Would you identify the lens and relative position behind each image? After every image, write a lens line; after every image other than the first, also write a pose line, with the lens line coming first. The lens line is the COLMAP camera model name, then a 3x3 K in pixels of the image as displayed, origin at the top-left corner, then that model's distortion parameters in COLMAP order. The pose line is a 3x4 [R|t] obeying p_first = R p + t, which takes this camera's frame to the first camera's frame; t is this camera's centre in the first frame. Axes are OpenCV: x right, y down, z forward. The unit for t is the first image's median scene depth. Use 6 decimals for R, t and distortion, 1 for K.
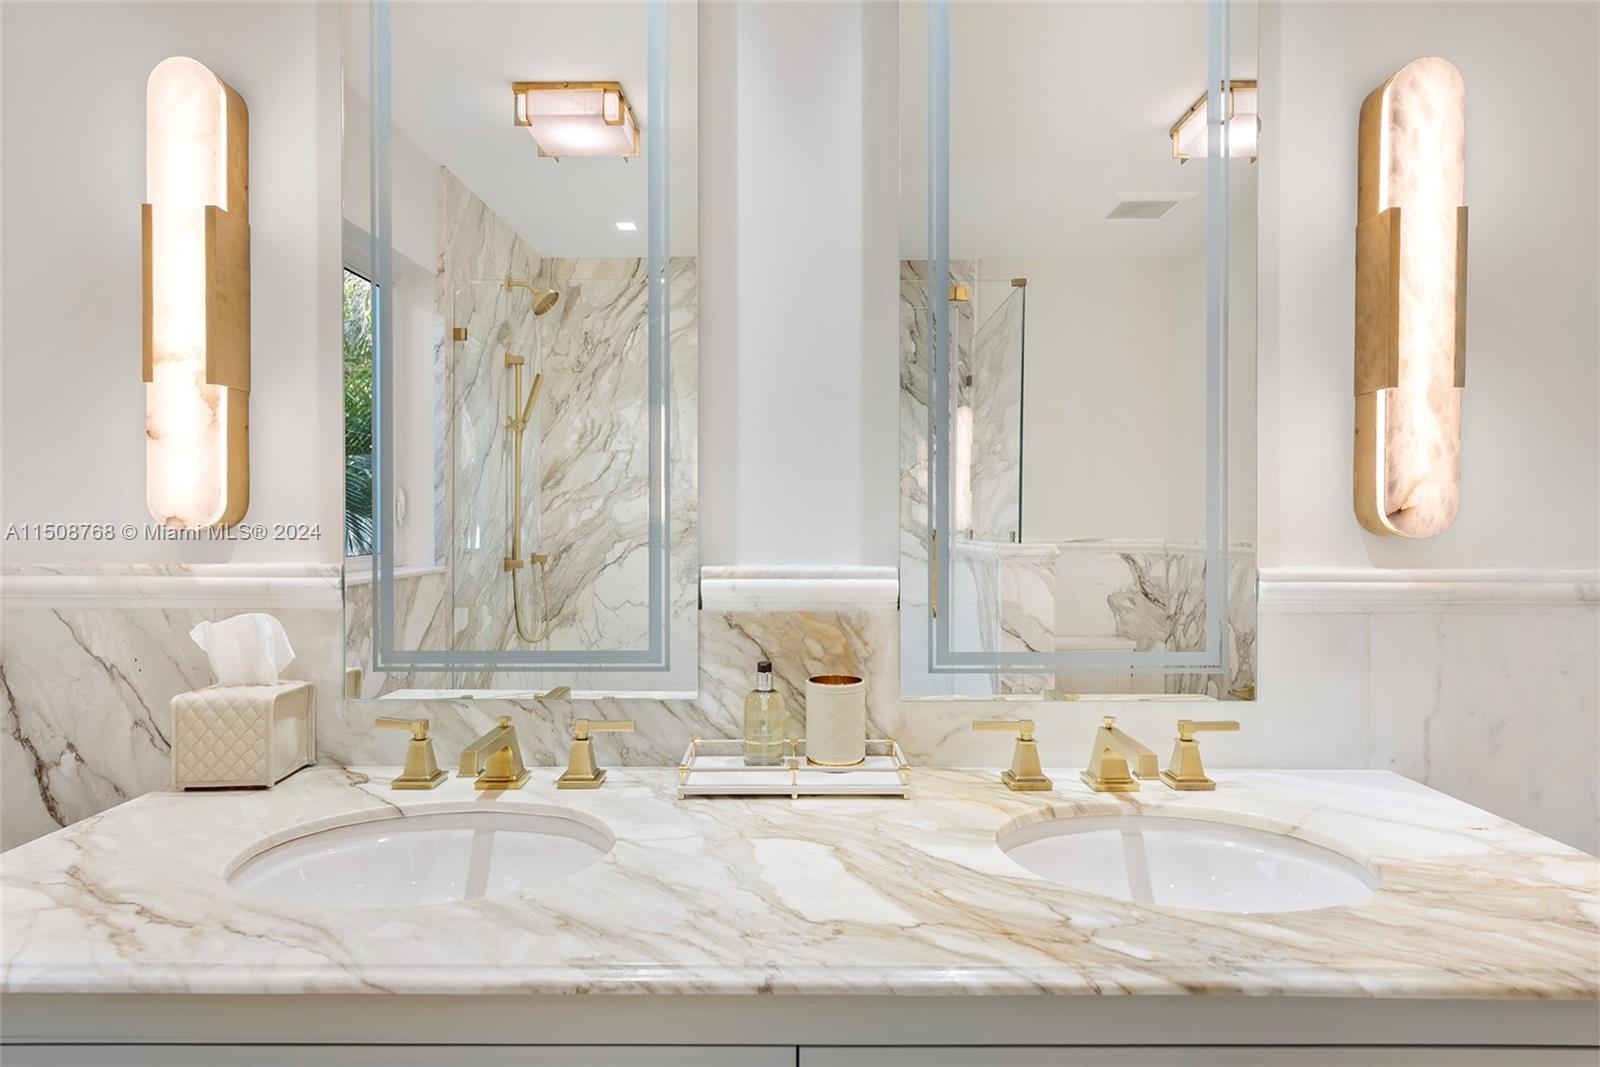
lens RADIAL K [[911.3, 0, 800.6], [0, 911.3, 542.1], [0, 0, 1]] dist [0.005162, -0.000902]
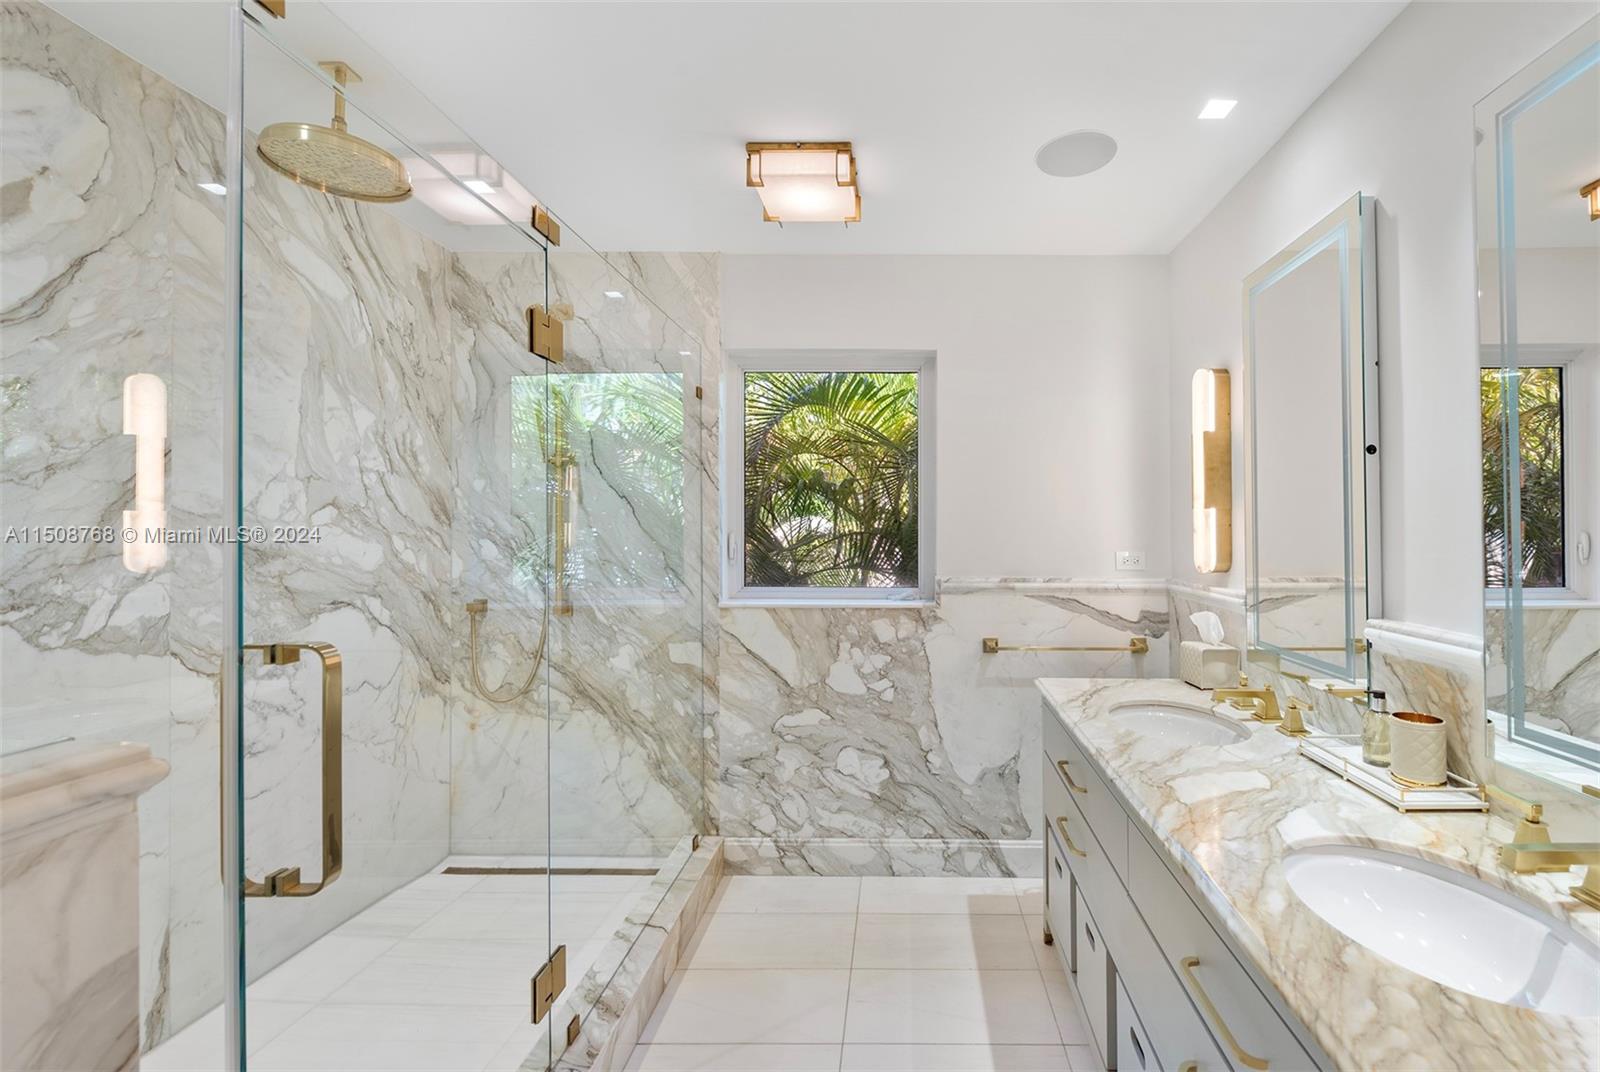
lens RADIAL K [[628.6, 0, 801.4], [0, 628.6, 527.1], [0, 0, 1]] dist [0.002274, -0.001774]
pose [[-0.154440, -0.005835, -0.987985, 1.052575], [-0.008366, 0.999954, -0.004598, -0.111239], [0.987967, 0.007555, -0.154482, 0.248658]]
